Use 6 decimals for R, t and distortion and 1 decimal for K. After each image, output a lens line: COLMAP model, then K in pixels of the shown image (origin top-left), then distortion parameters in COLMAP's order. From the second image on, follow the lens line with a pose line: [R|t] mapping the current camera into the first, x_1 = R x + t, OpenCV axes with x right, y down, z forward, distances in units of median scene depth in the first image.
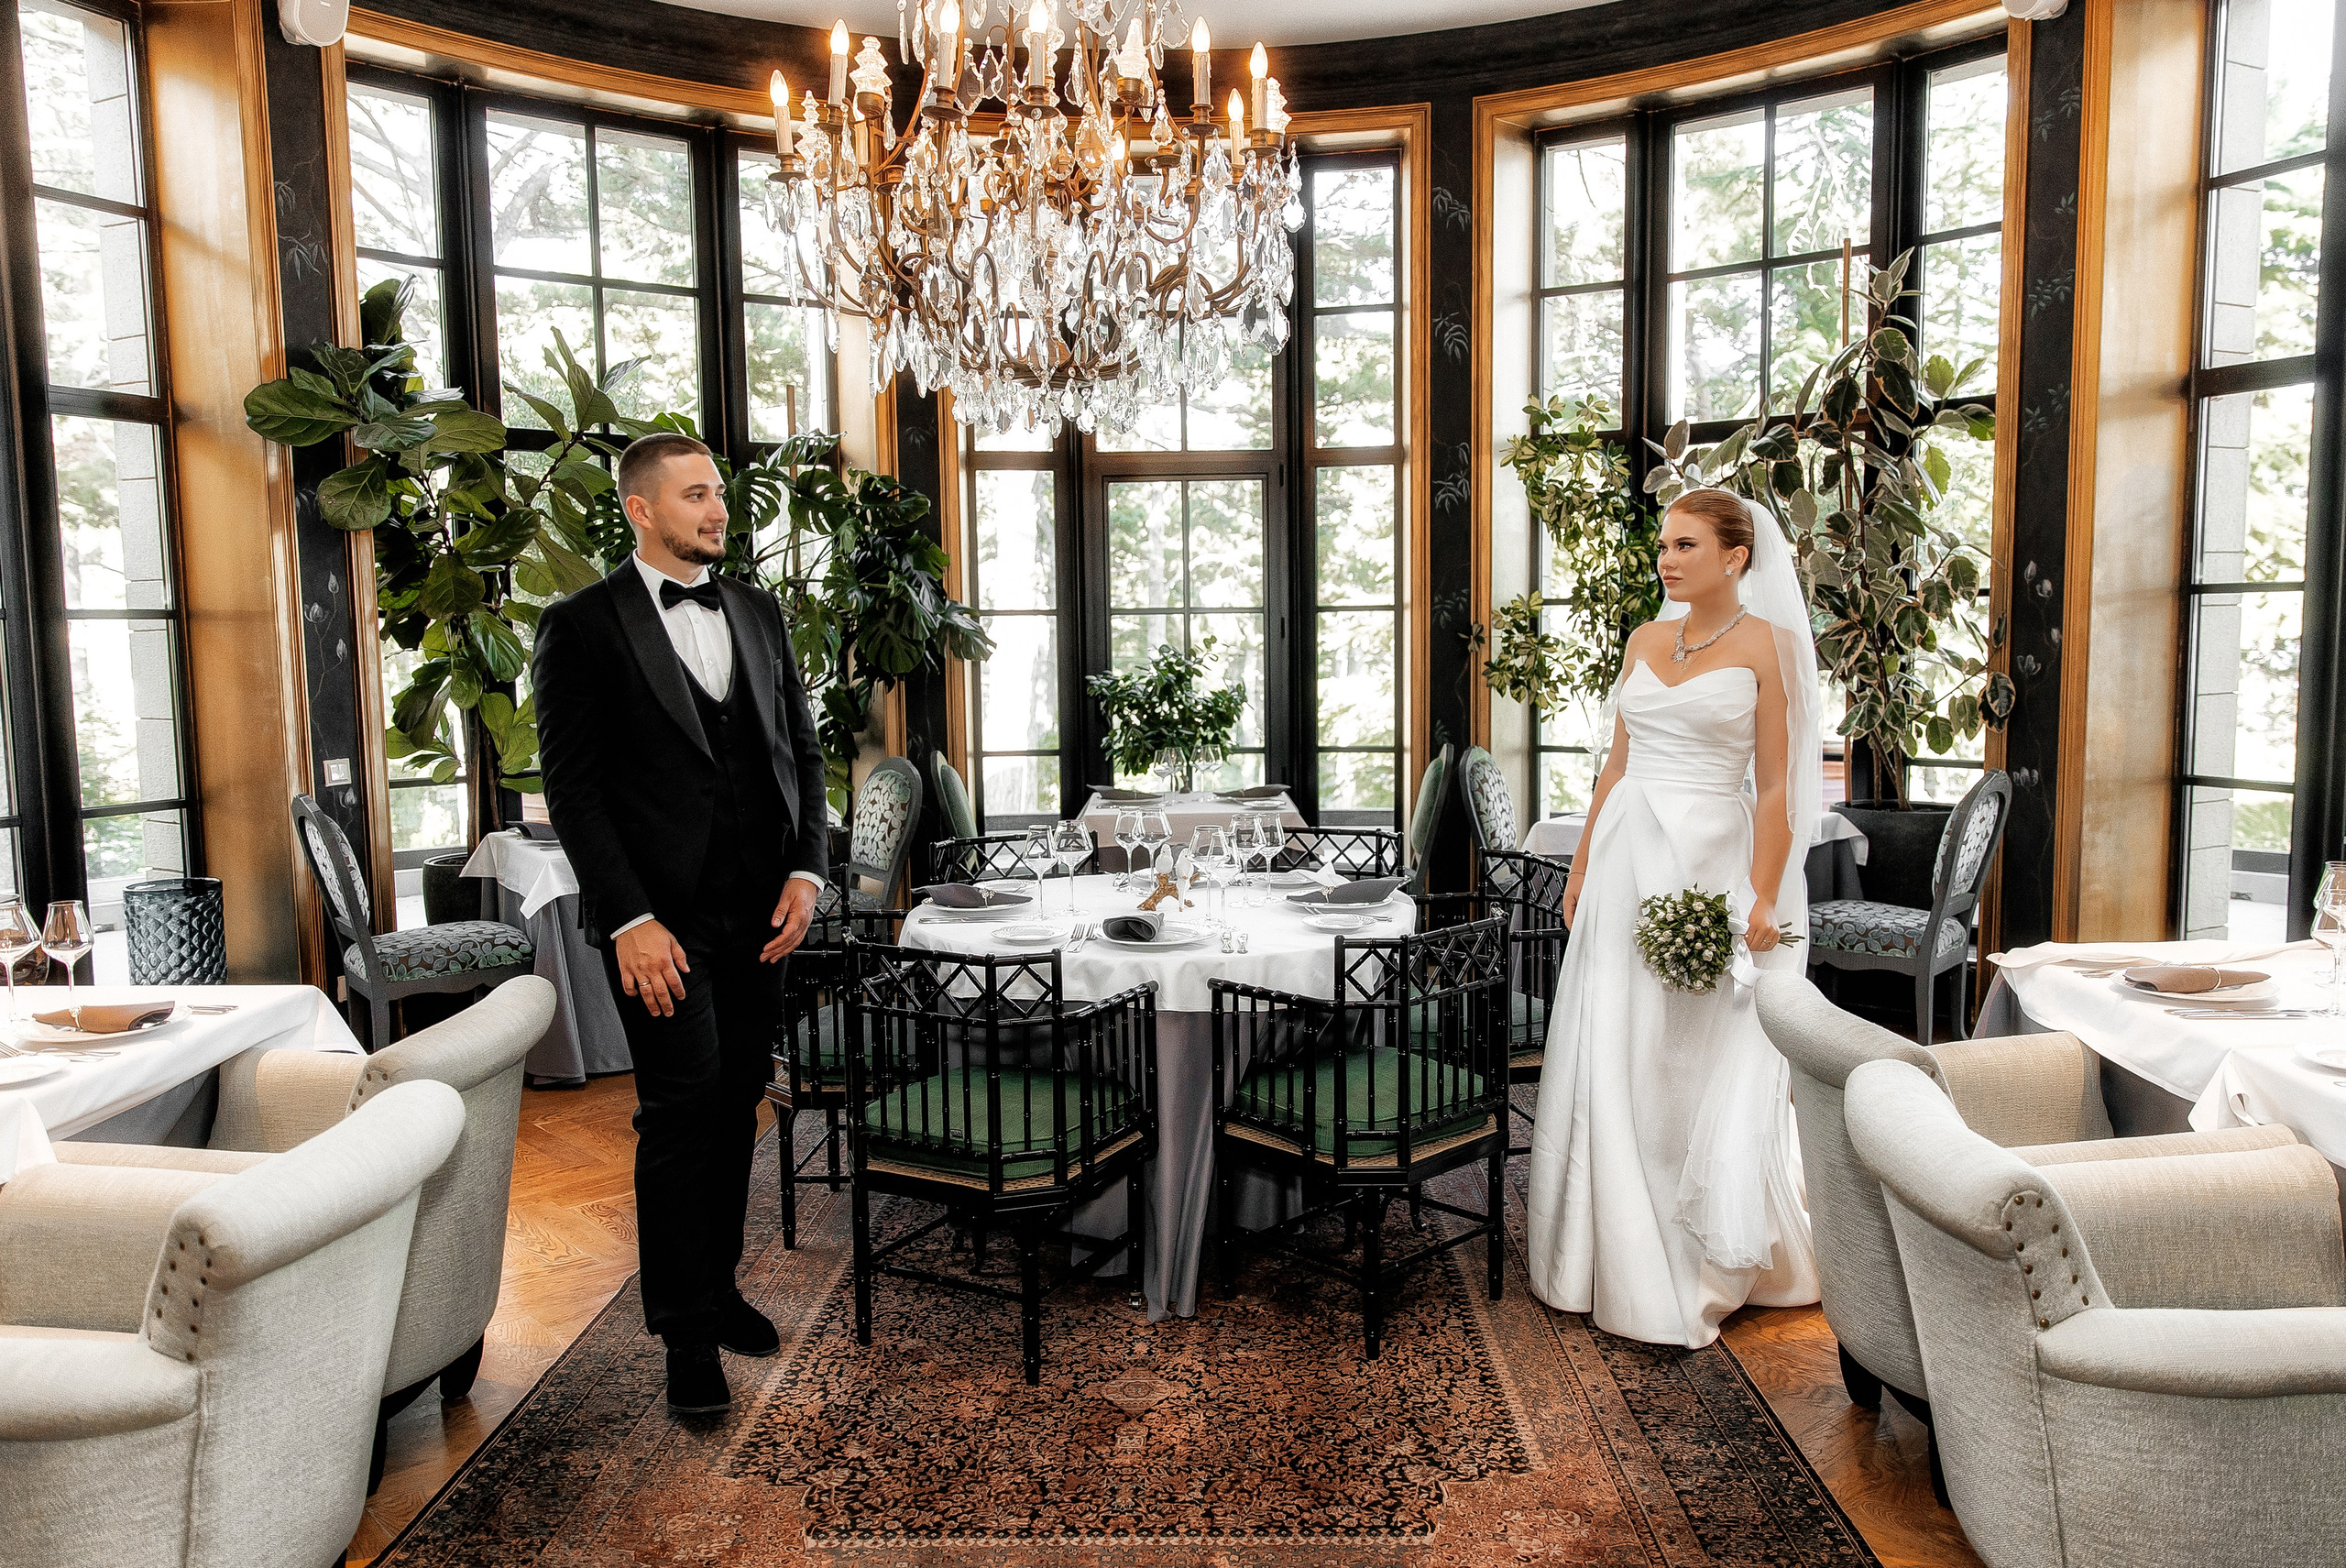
lens RADIAL K [[1558.5, 0, 1173.0], [0, 1558.5, 784.0], [0, 0, 1]] dist [0.020788, -0.006155]
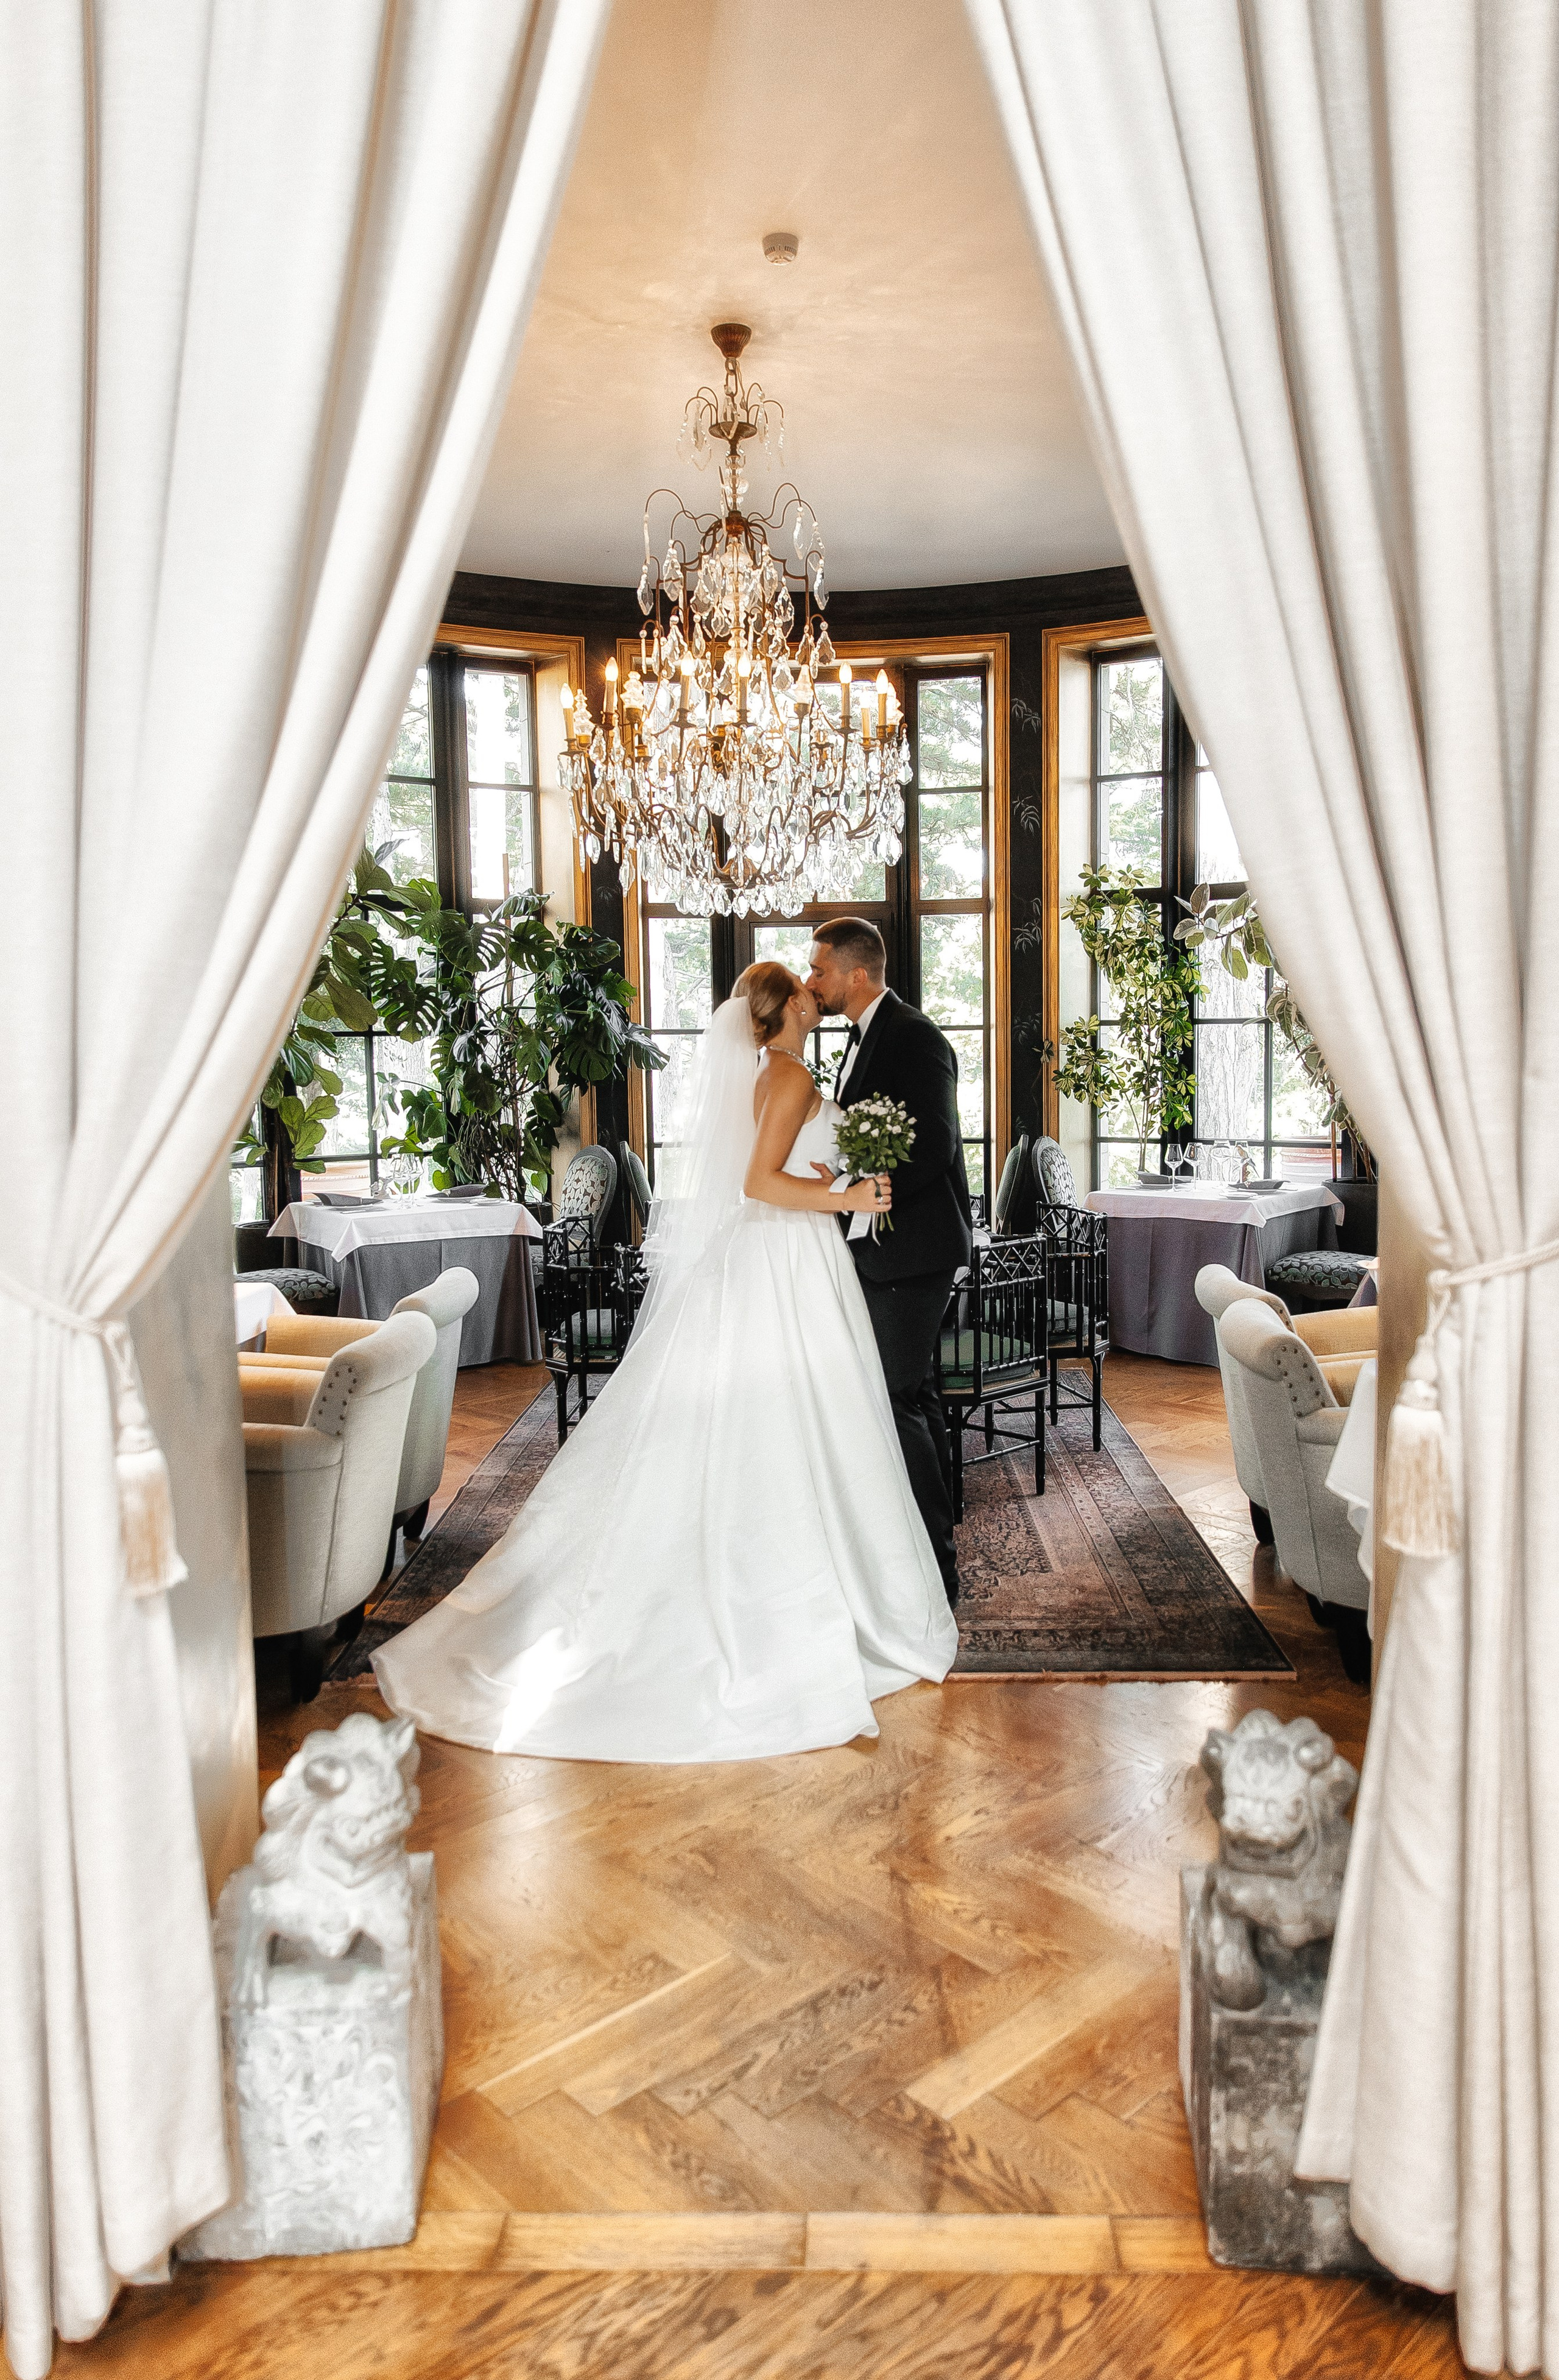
lens RADIAL K [[1721.3, 0, 777.0], [0, 1721.3, 1200.8], [0, 0, 1]] dist [-0.010104, -0.001350]
pose [[0.999977, -0.002526, 0.006321, -0.037329], [0.002534, 0.999996, -0.001245, 0.031300], [-0.006317, 0.001261, 0.999979, -0.430901]]
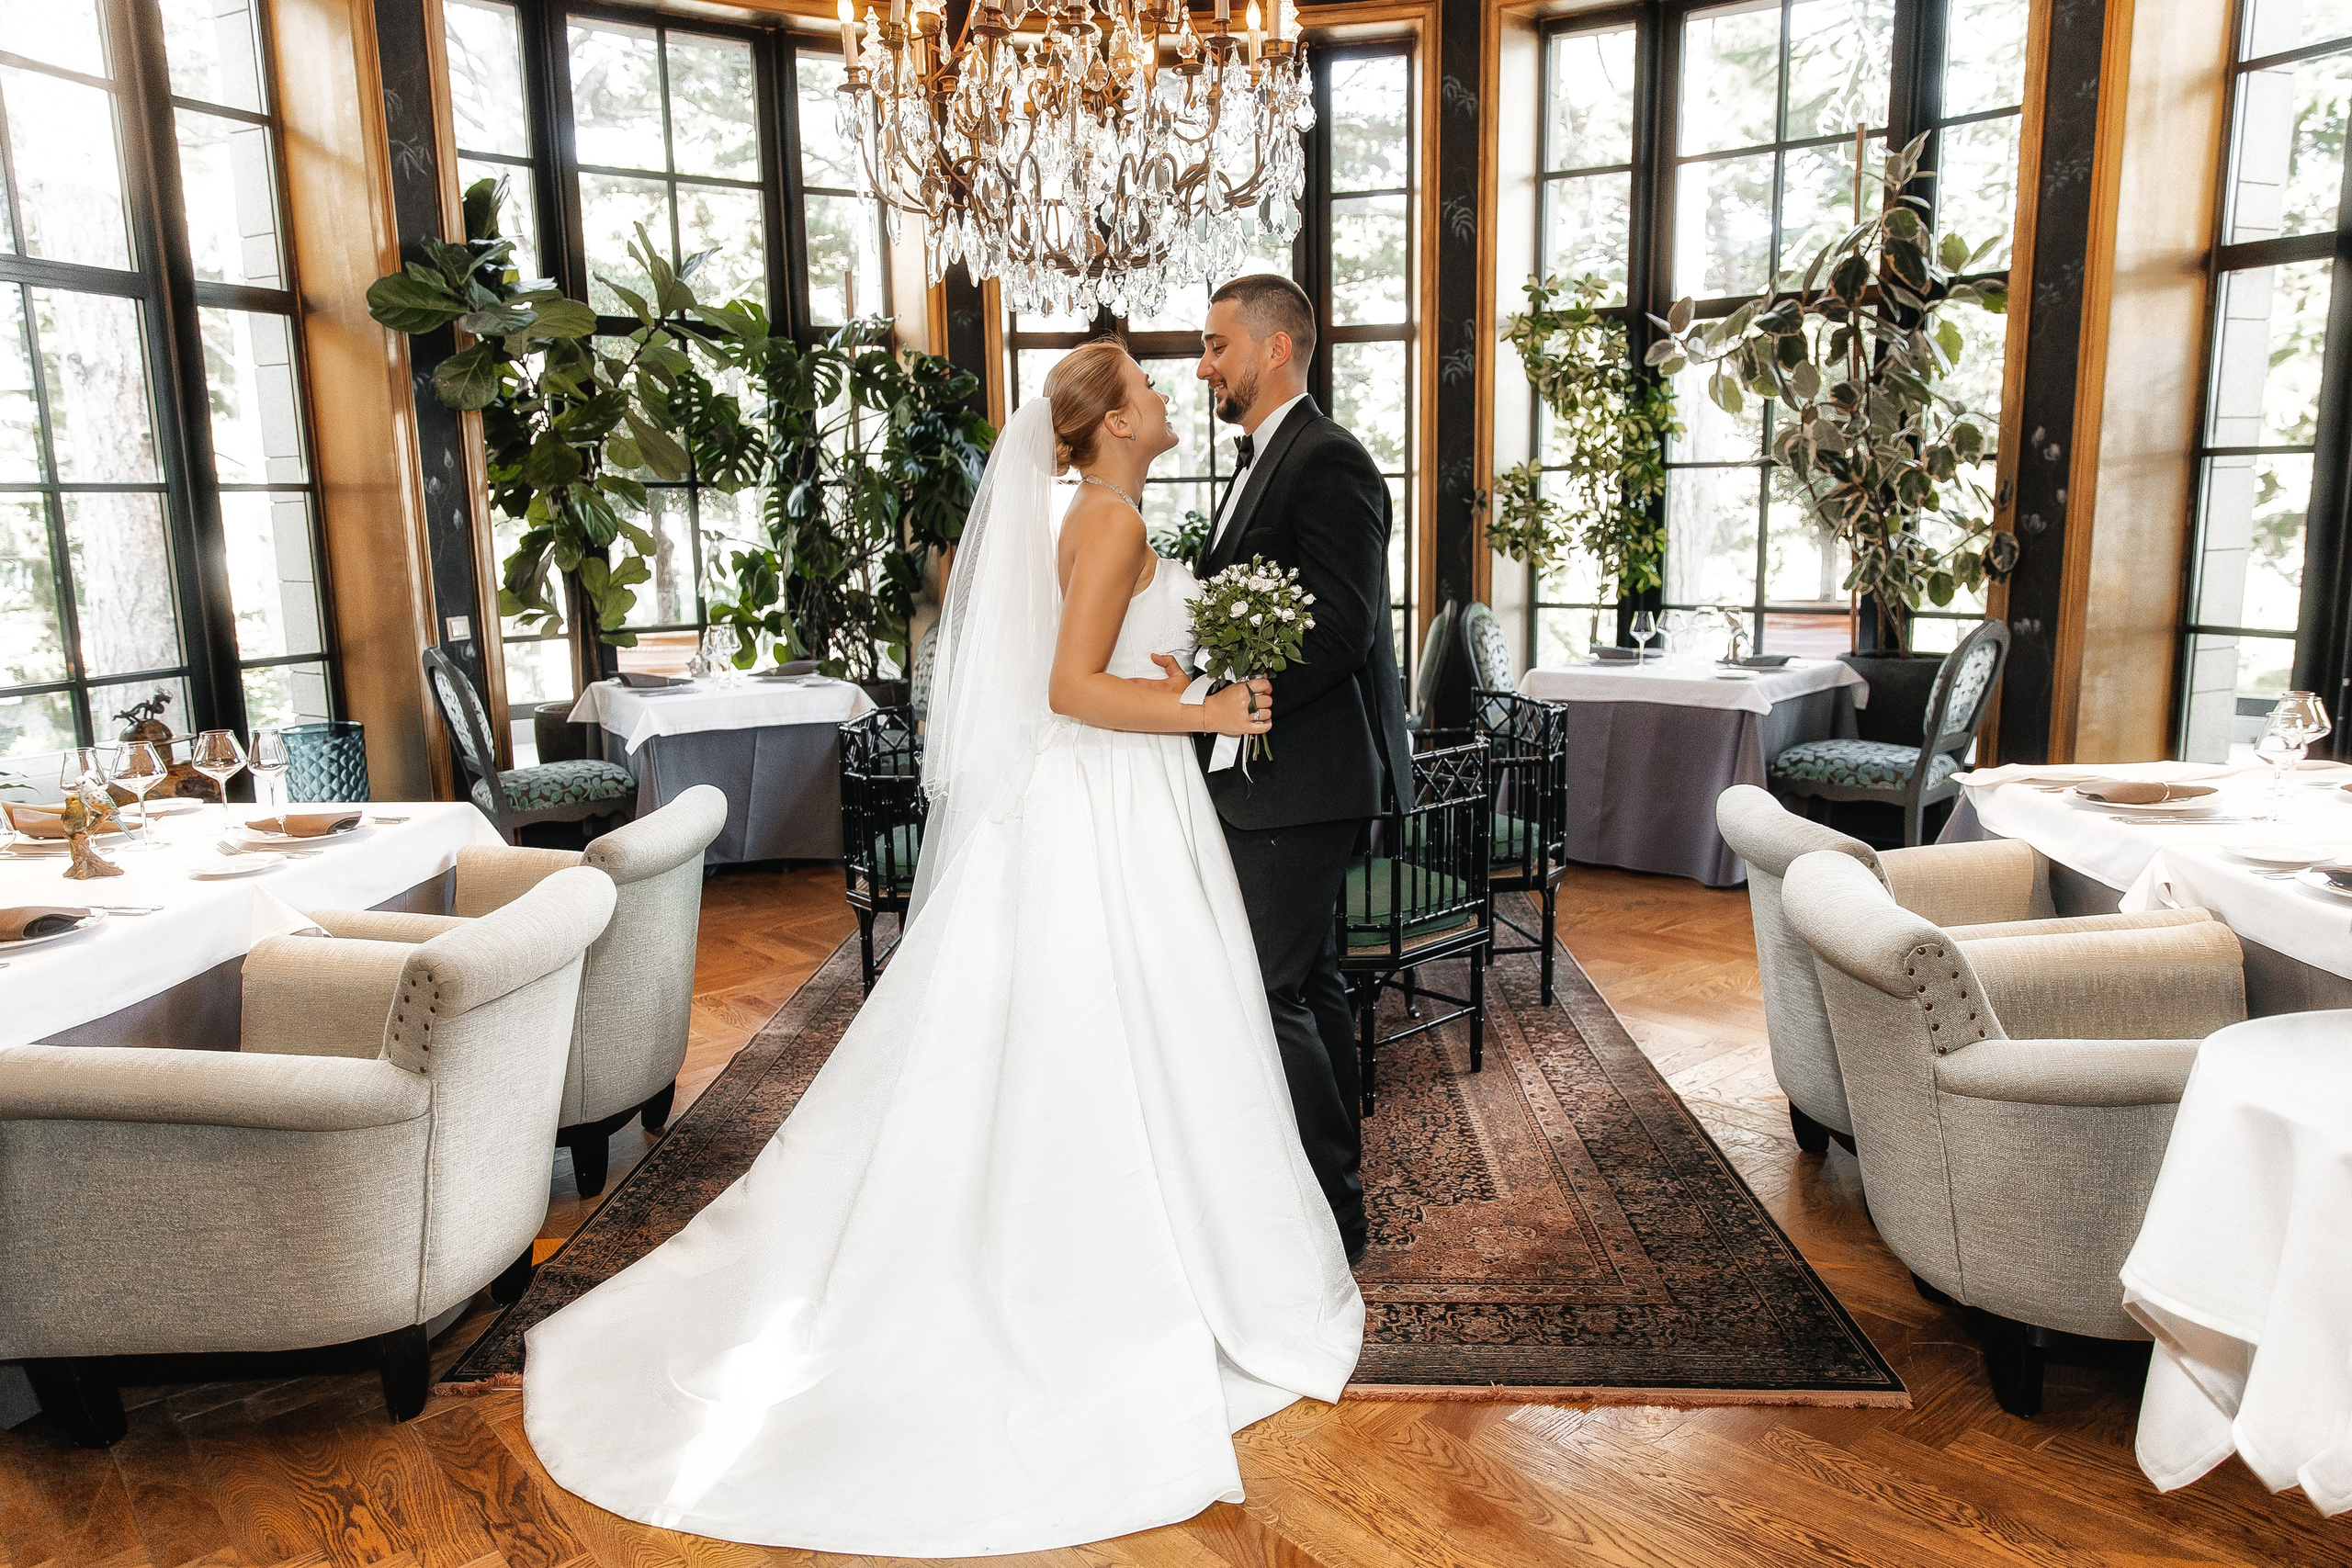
lens RADIAL K [[1509.2, 0, 1167.9], [0, 1509.2, 762.5], [0, 0, 1]] dist [0.023862, -0.000900]
pose [[0.999682, -0.002699, -0.025054, 0.003568], [0.004479, 0.997447, 0.071267, 0.012241], [0.024797, -0.071357, 0.997143, -0.075993]]
